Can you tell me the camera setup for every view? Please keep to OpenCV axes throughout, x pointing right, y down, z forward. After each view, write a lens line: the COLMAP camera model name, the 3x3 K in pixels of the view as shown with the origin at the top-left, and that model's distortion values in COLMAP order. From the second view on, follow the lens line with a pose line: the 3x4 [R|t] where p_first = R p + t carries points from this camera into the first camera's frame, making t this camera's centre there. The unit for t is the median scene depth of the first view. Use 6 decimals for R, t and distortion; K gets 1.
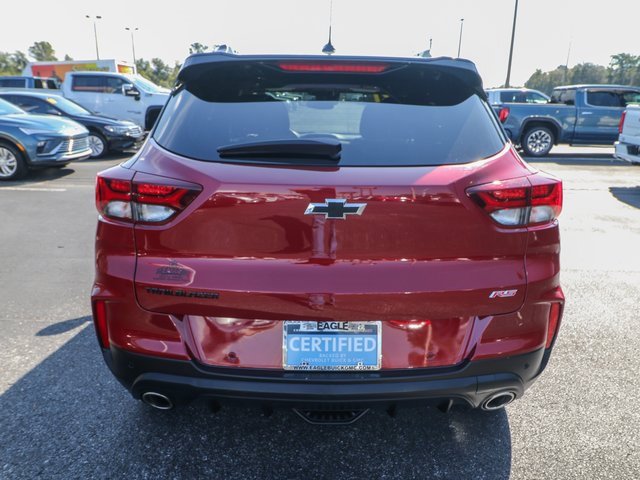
lens RADIAL K [[466.5, 0, 319.4], [0, 466.5, 228.1], [0, 0, 1]] dist [0.013124, 0.002949]
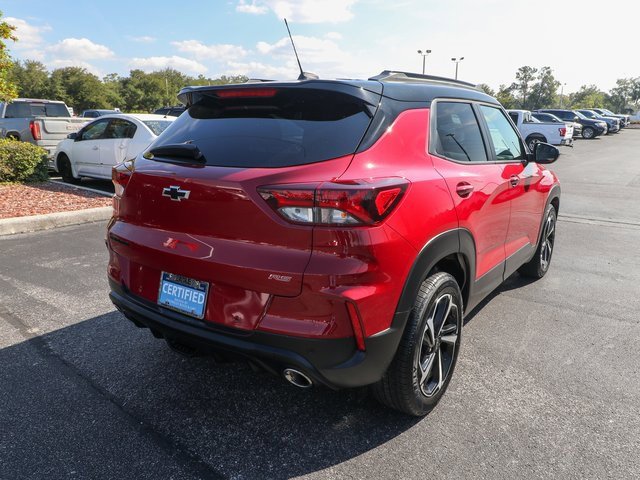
lens RADIAL K [[479.8, 0, 320.0], [0, 479.8, 240.0], [0, 0, 1]] dist [0.006305, 0.001155]
pose [[0.806289, 0.122463, -0.578706, 1.153004], [-0.143411, 0.989617, 0.009608, 0.020983], [0.573873, 0.075246, 0.815480, 0.062470]]
